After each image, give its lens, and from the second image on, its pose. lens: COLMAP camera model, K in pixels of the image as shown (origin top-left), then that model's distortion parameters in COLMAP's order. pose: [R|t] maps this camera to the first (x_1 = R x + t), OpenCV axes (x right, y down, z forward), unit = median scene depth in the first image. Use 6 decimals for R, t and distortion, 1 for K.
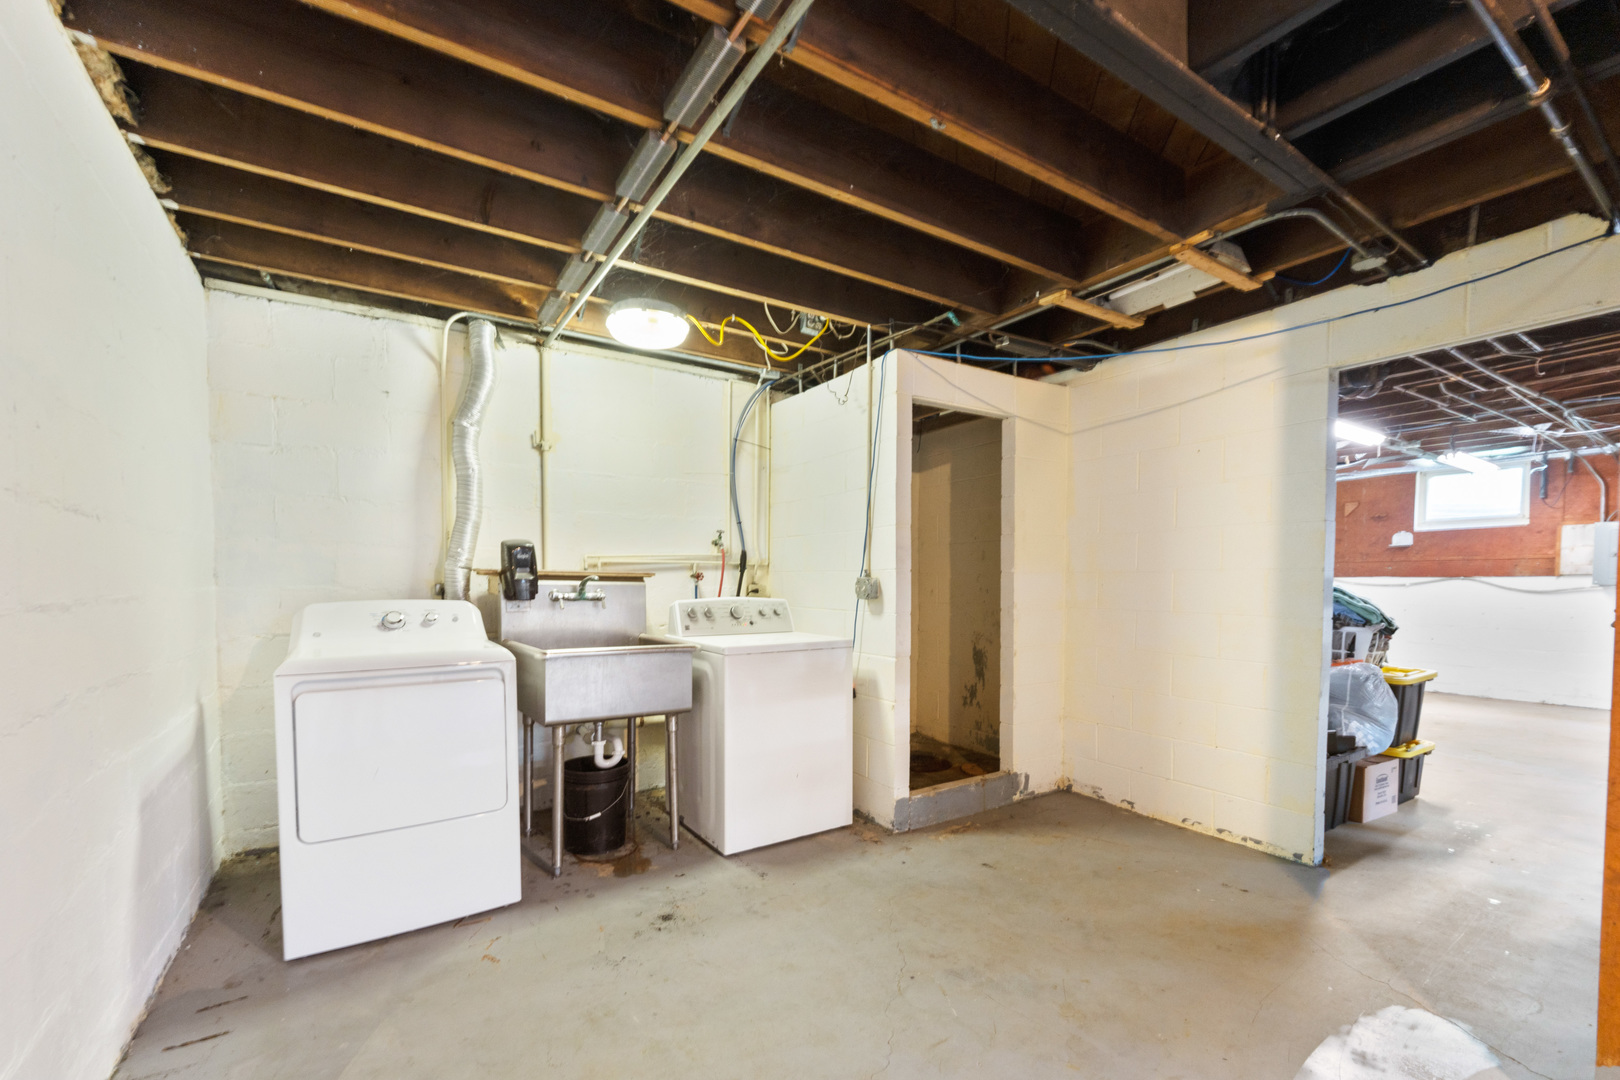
lens RADIAL K [[684.5, 0, 840.5], [0, 684.5, 596.8], [0, 0, 1]] dist [0.000702, -0.000169]
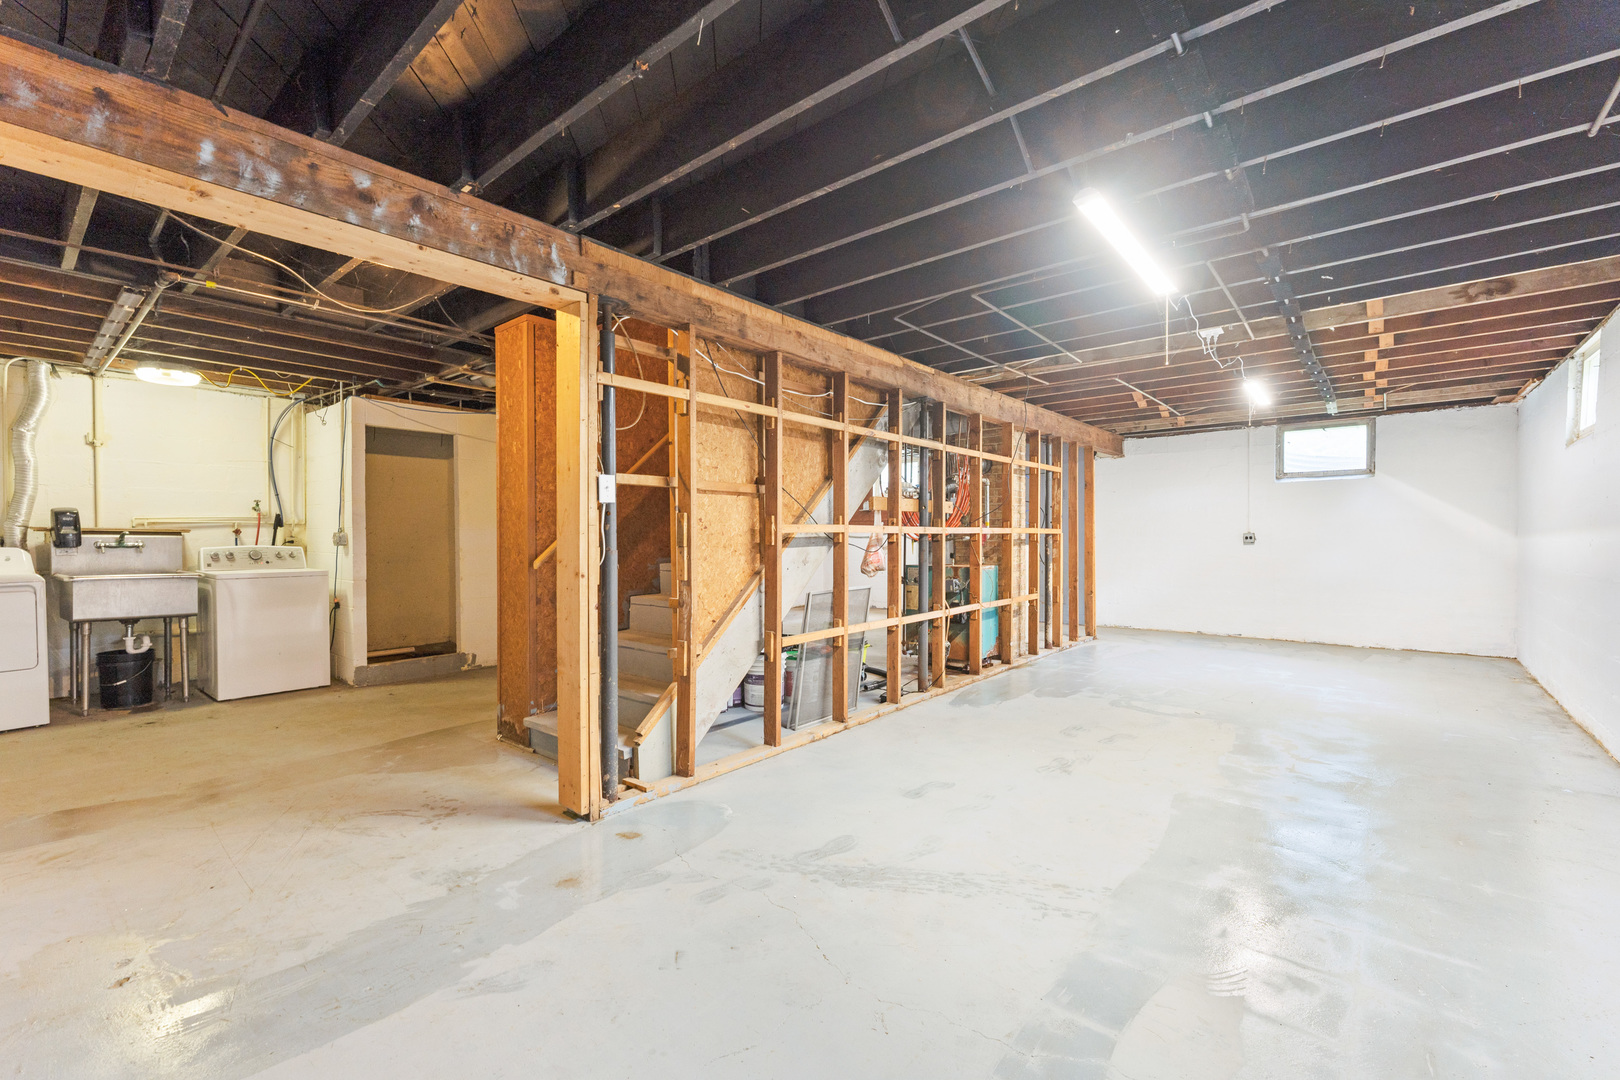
lens RADIAL K [[684.5, 0, 808.2], [0, 684.5, 541.0], [0, 0, 1]] dist [0.000702, -0.000169]
pose [[0.960419, -0.004801, 0.278519, 0.679156], [0.009030, 0.999863, -0.013904, 0.026372], [-0.278414, 0.015868, 0.960330, -0.907291]]
